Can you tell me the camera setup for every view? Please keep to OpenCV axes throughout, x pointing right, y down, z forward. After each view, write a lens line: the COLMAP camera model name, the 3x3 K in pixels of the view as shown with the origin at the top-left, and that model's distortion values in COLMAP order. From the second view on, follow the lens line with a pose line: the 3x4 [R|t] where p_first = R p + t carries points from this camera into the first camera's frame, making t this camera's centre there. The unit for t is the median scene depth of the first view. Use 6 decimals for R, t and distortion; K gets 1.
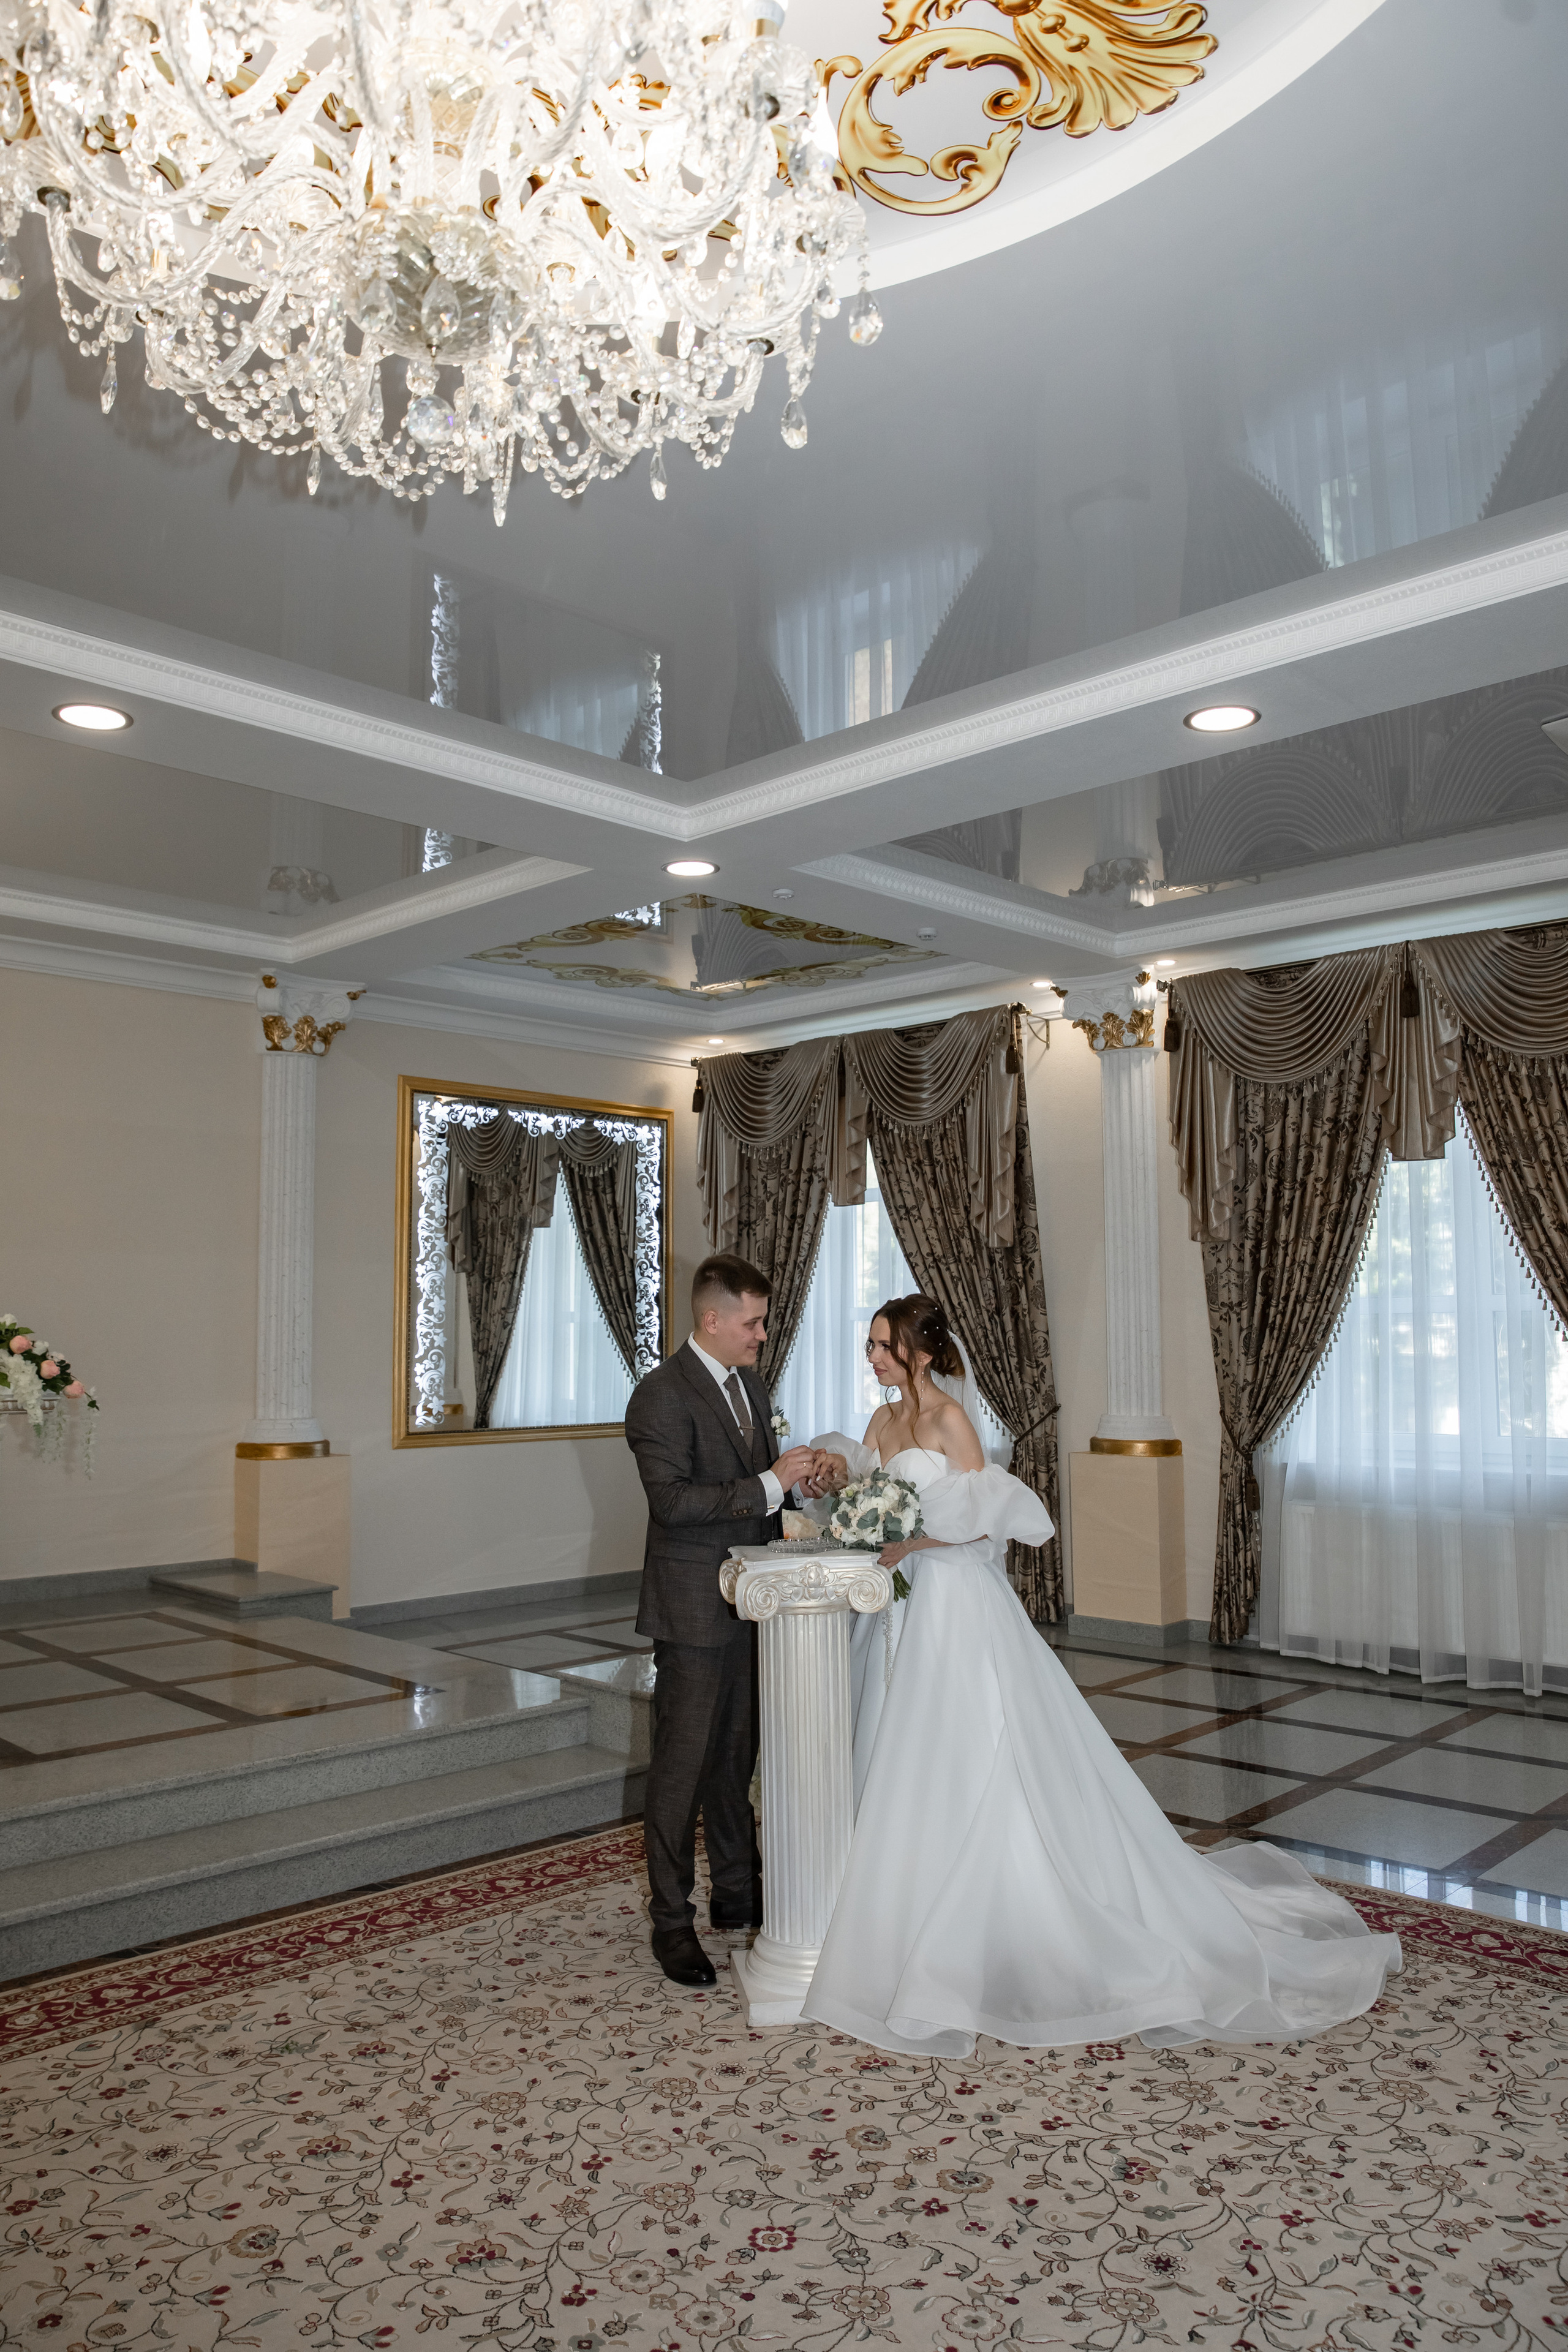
lens RADIAL K [[2099.8, 0, 786.6], [0, 2099.8, 1112.5], [0, 0, 1]] dist [-0.107418, 0.130224]
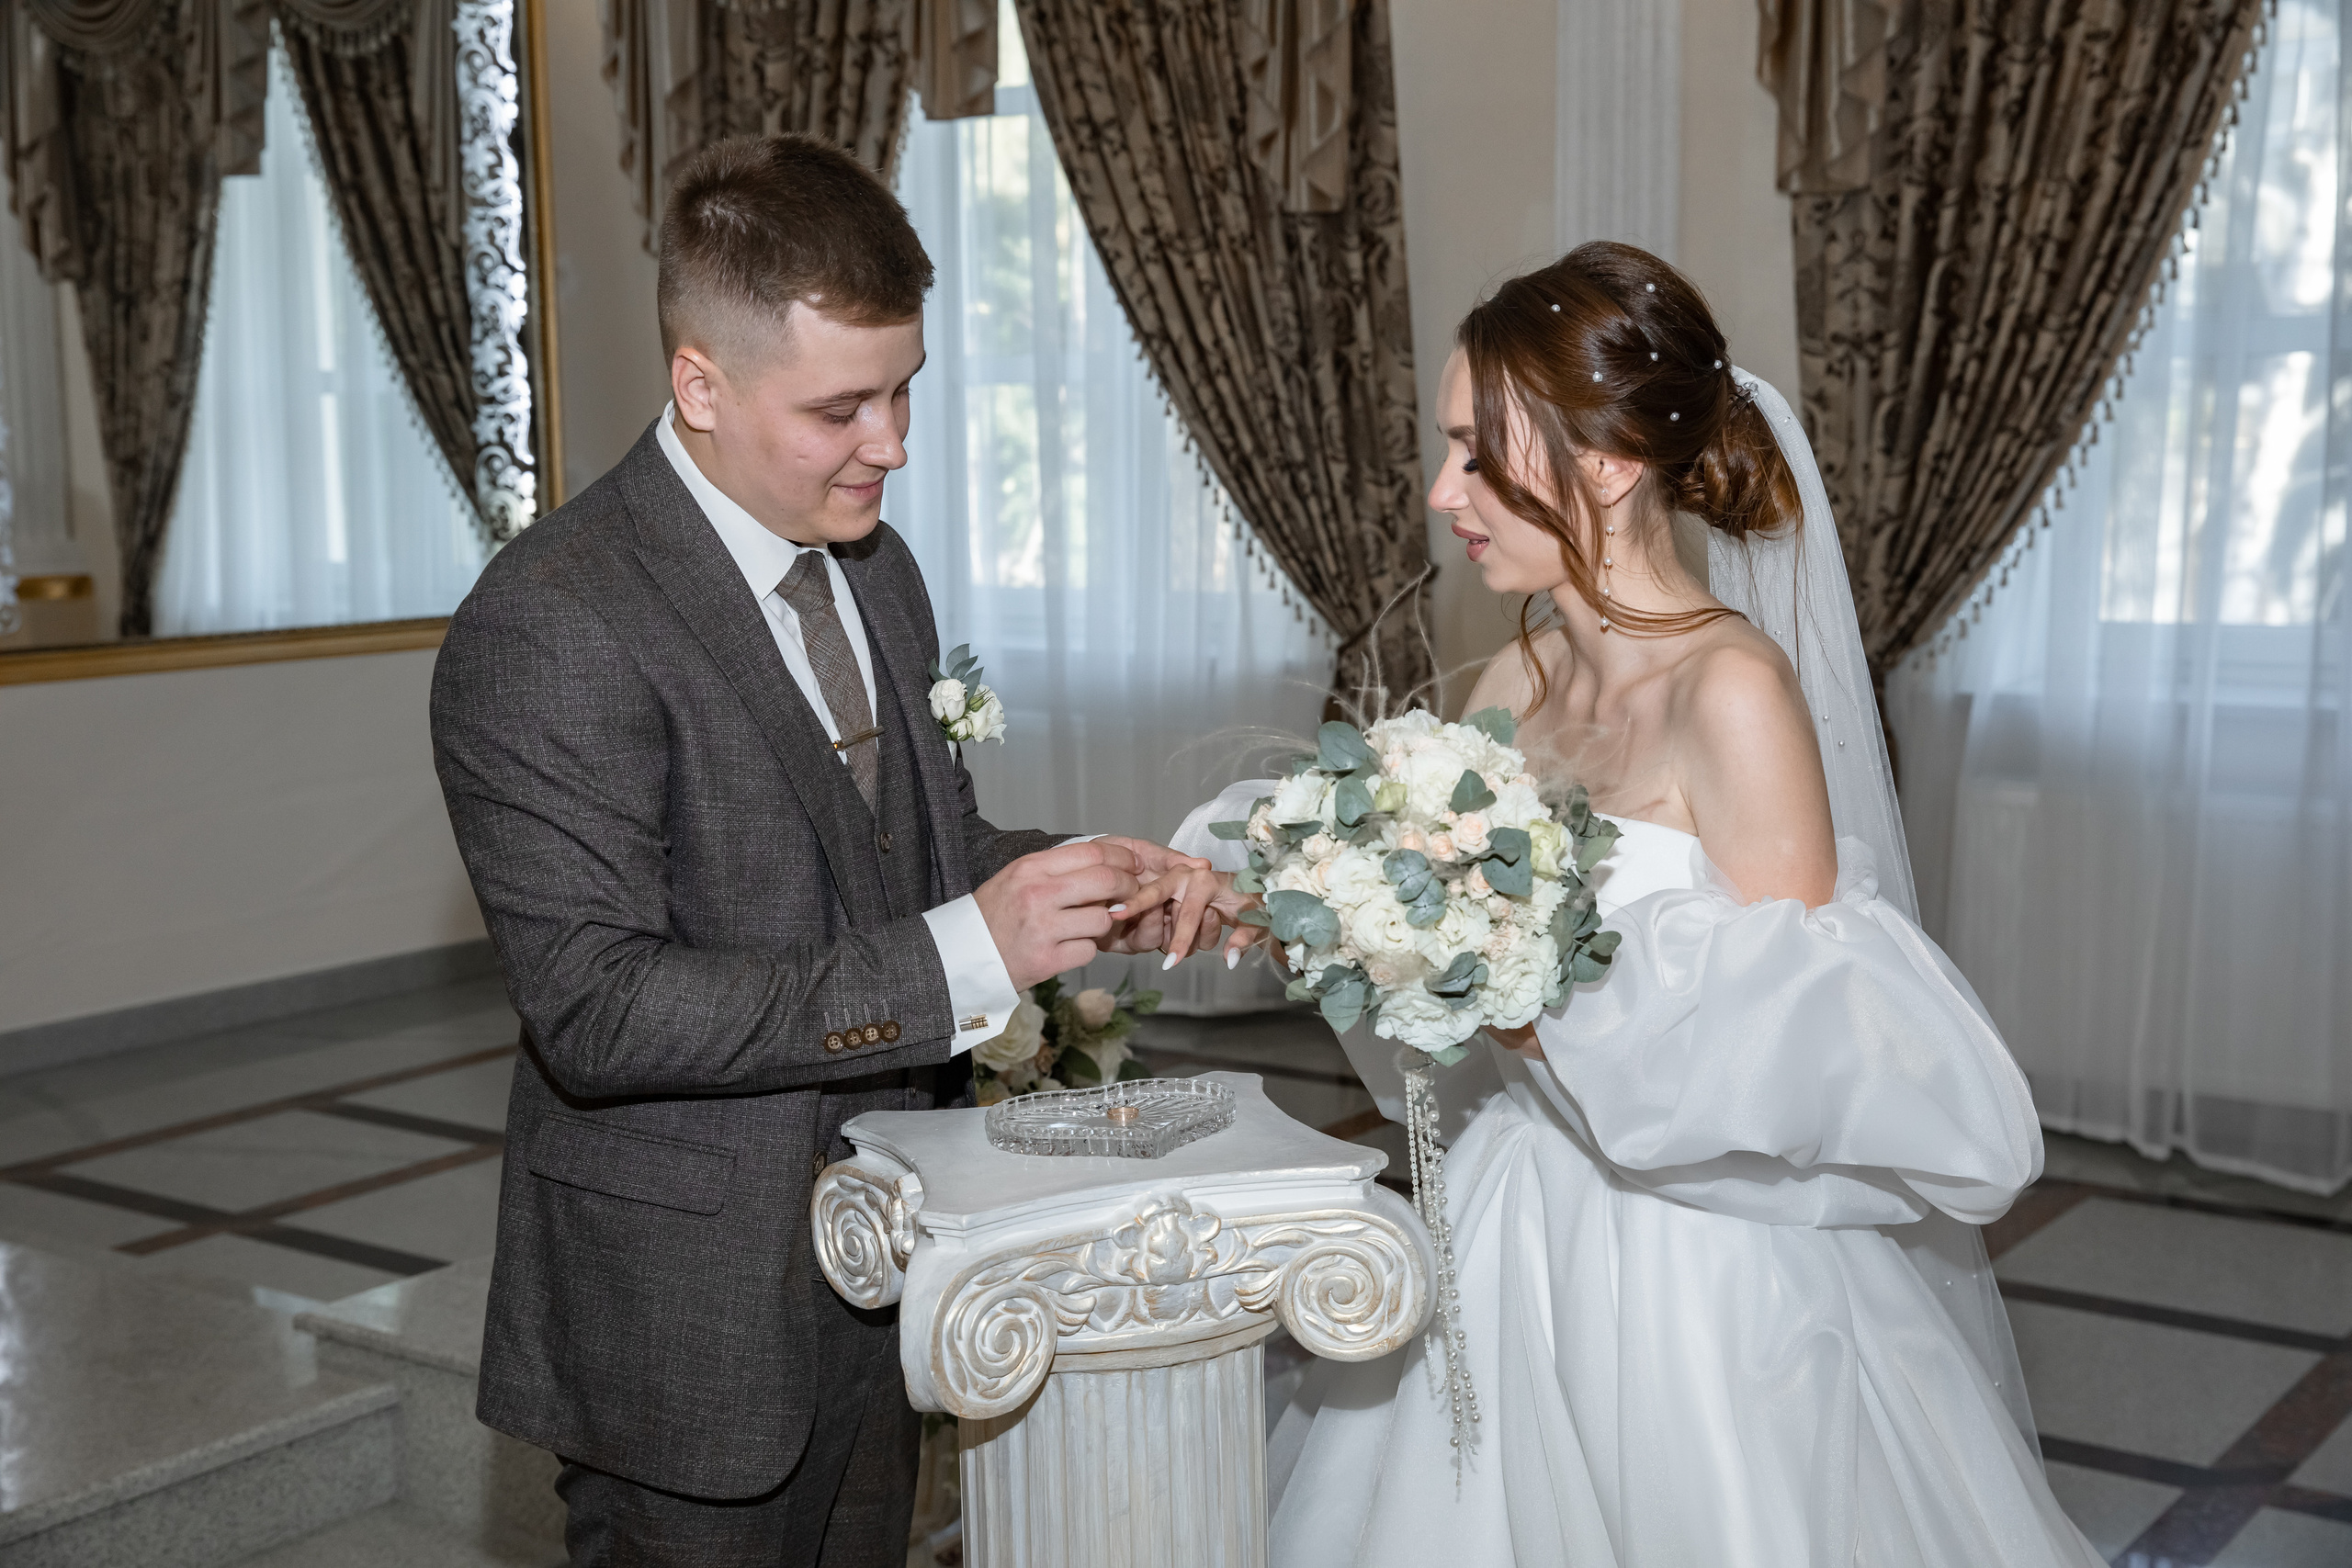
lens RADIAL K [[2970.1, 0, 1167.1], [0, 2970.1, 819.6], [0, 0, 1]] dist [0.025881, 0.244731]
pose [[0.987553, -0.029588, 0.154478, -0.031551], [-0.007663, 0.971929, 0.235149, 0.044919], [-0.157100, -0.233406, 0.959605, 0.405399]]
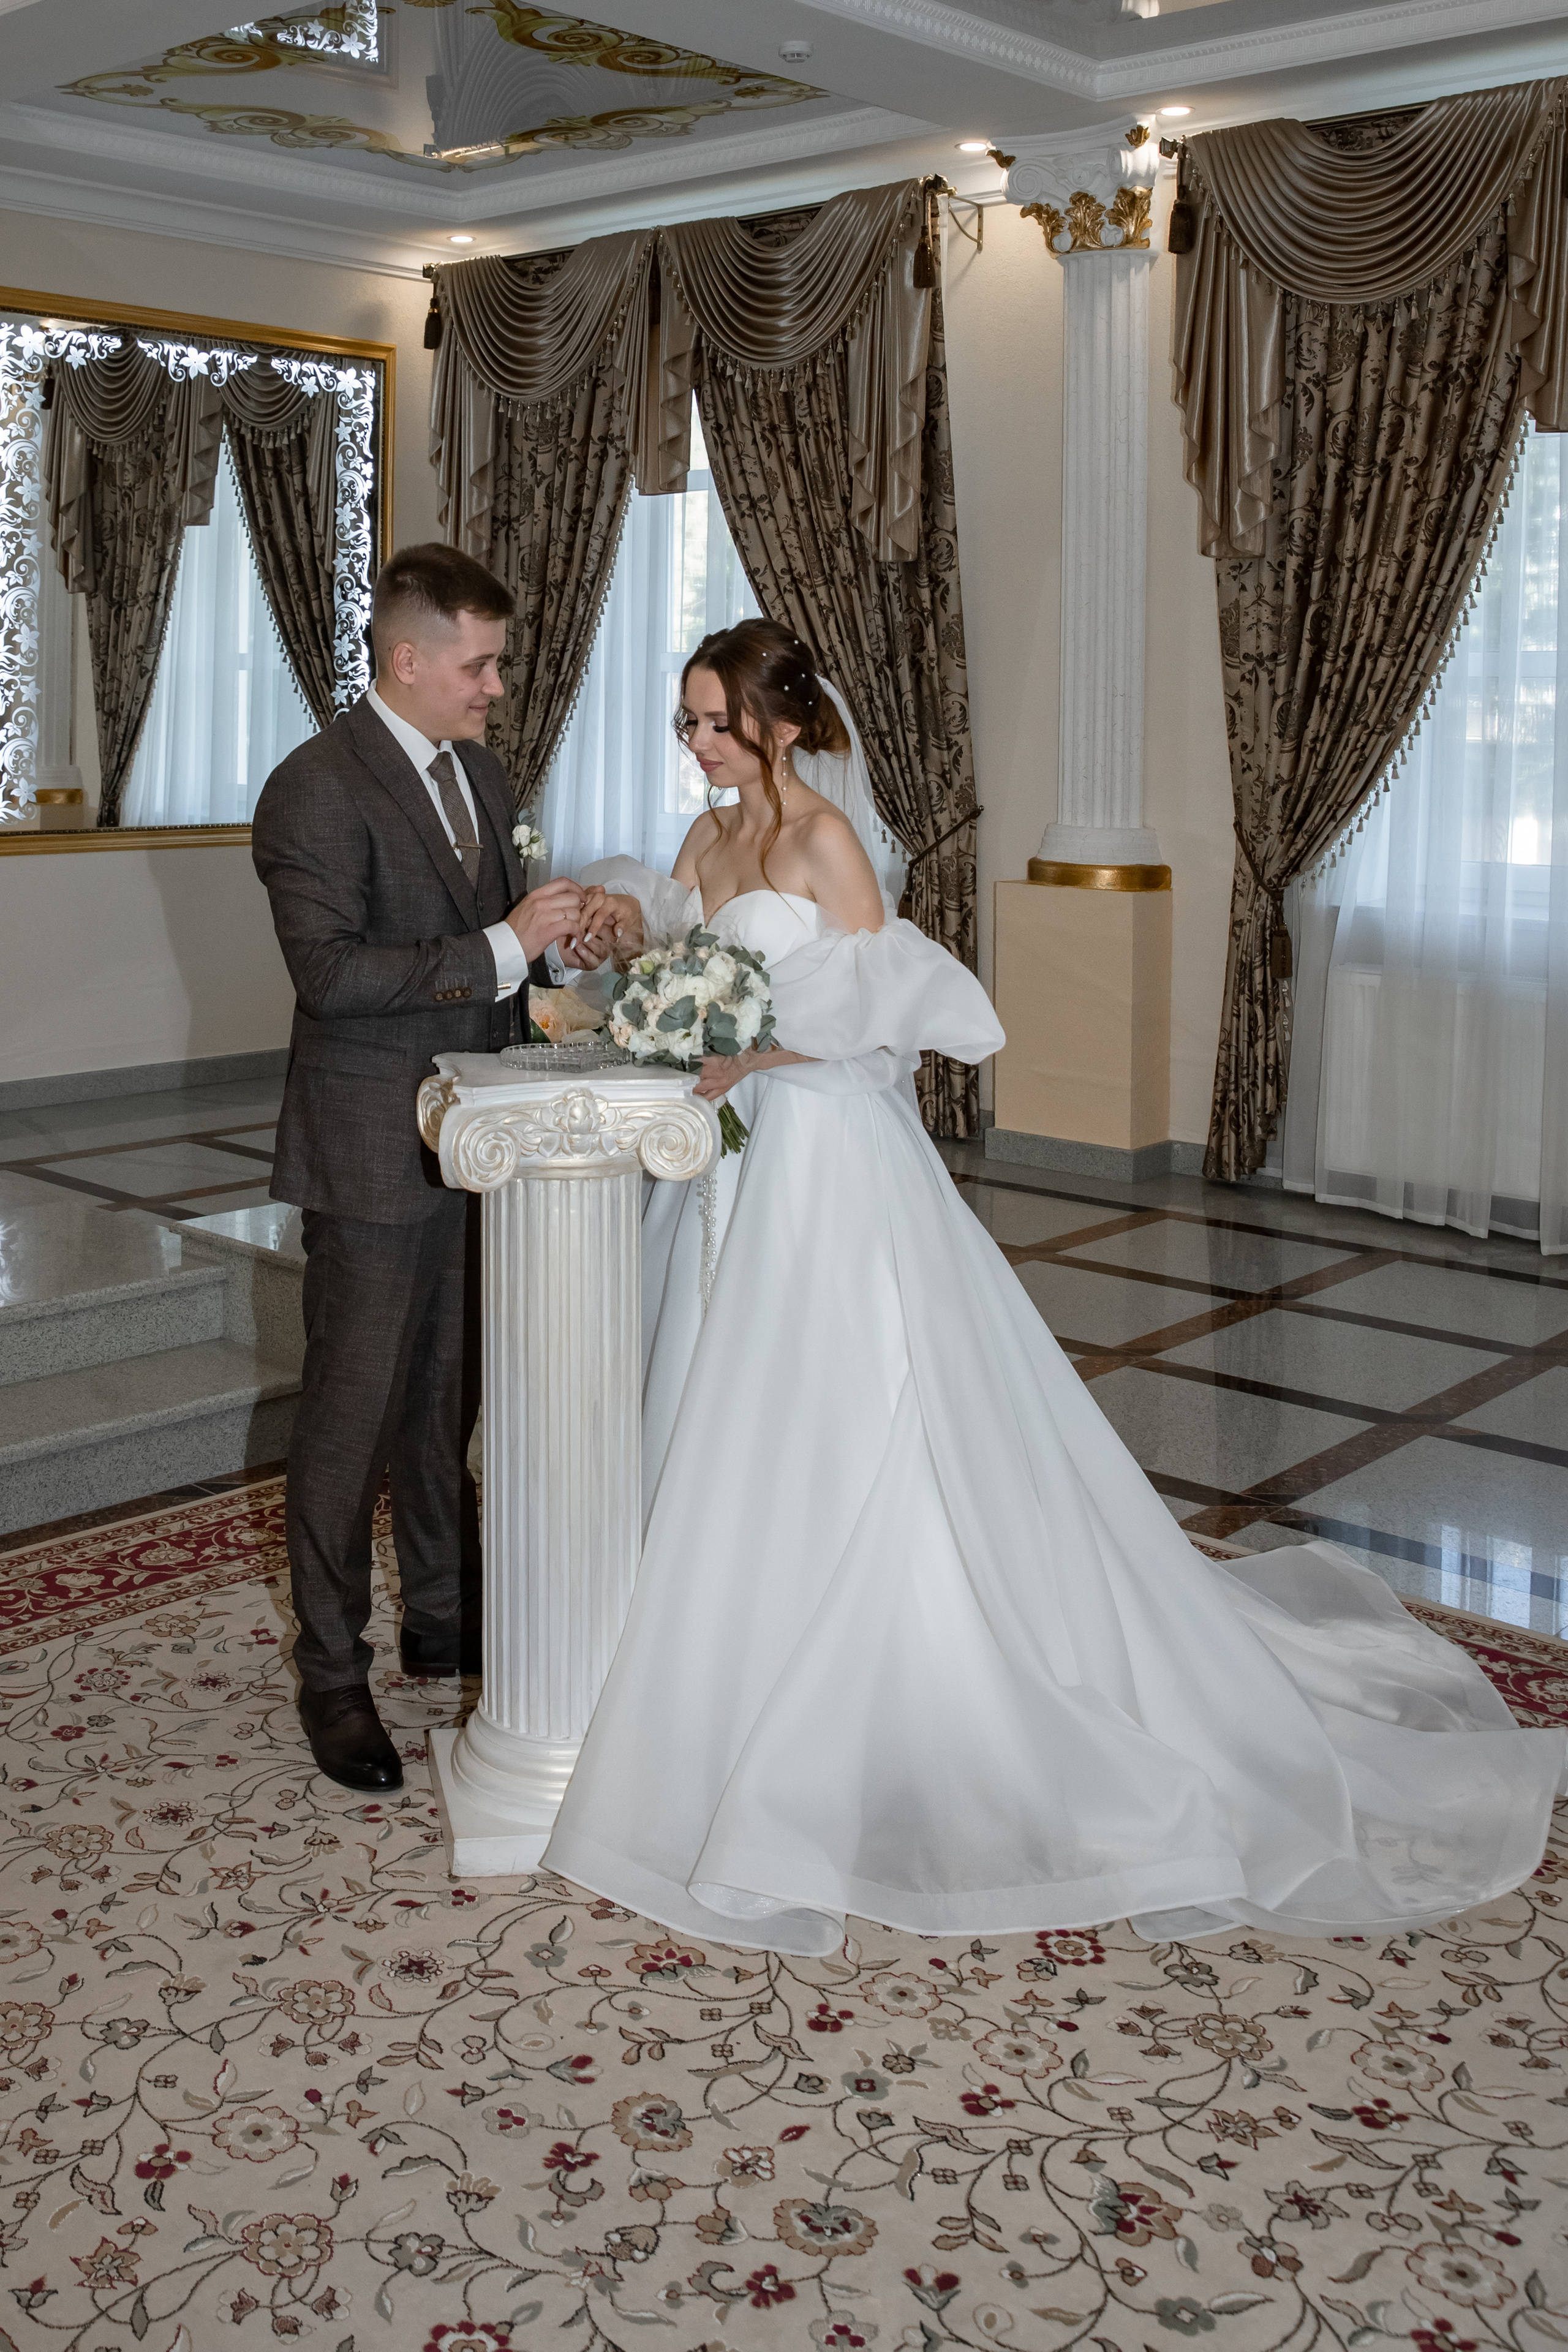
lens RADIAL K [[2684.7, 0, 527.6], [0, 2684.7, 763.3], [0, 0, 1]] dist [-0.115172, 0.142044]
pose [[0.999620, 0.016841, -0.021812, 0.008622], [-0.013870, 0.991440, 0.129825, 0.022438], [0.023812, -0.129473, 0.991297, 0.192297]]
